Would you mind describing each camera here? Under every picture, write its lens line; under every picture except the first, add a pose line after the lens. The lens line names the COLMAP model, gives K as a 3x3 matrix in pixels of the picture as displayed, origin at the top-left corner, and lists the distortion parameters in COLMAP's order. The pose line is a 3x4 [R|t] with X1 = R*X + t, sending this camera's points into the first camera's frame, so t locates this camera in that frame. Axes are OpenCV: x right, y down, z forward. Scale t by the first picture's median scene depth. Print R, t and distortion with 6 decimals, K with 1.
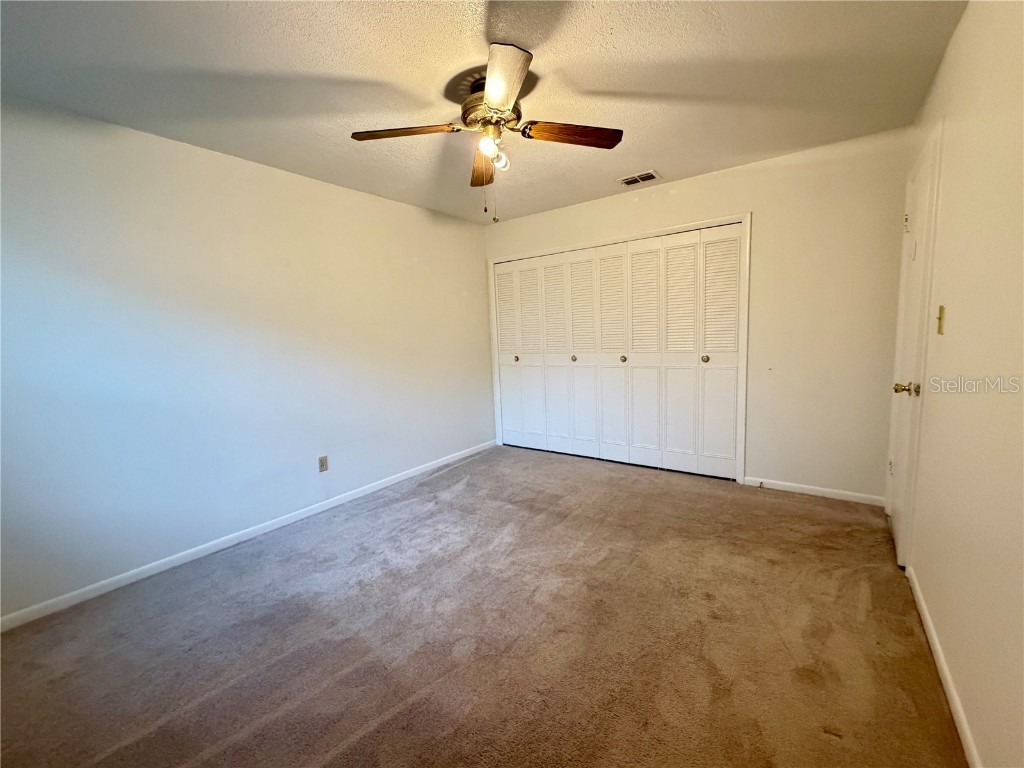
lens RADIAL K [[416.6, 0, 513.7], [0, 416.6, 384.8], [0, 0, 1]] dist [0.000706, 0.000086]
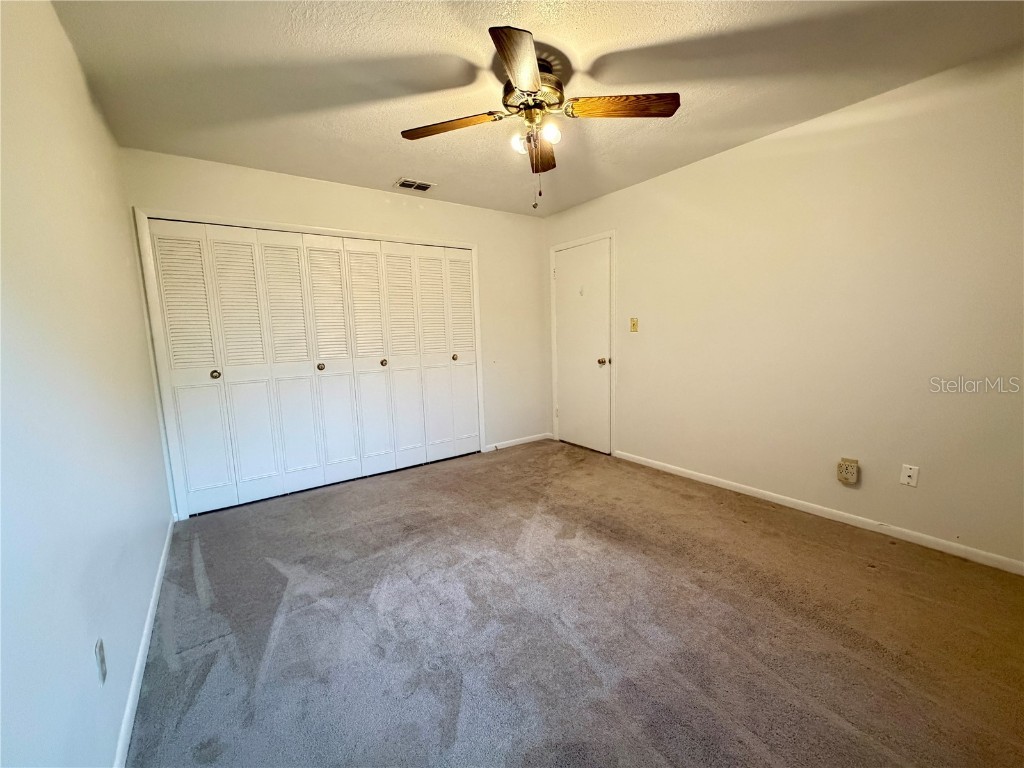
lens RADIAL K [[416.6, 0, 513.7], [0, 416.6, 384.8], [0, 0, 1]] dist [0.000706, 0.000086]
pose [[0.313011, -0.094551, 0.945031, -0.646238], [0.129473, 0.989991, 0.056166, -0.031381], [-0.940883, 0.104775, 0.322120, 0.487231]]
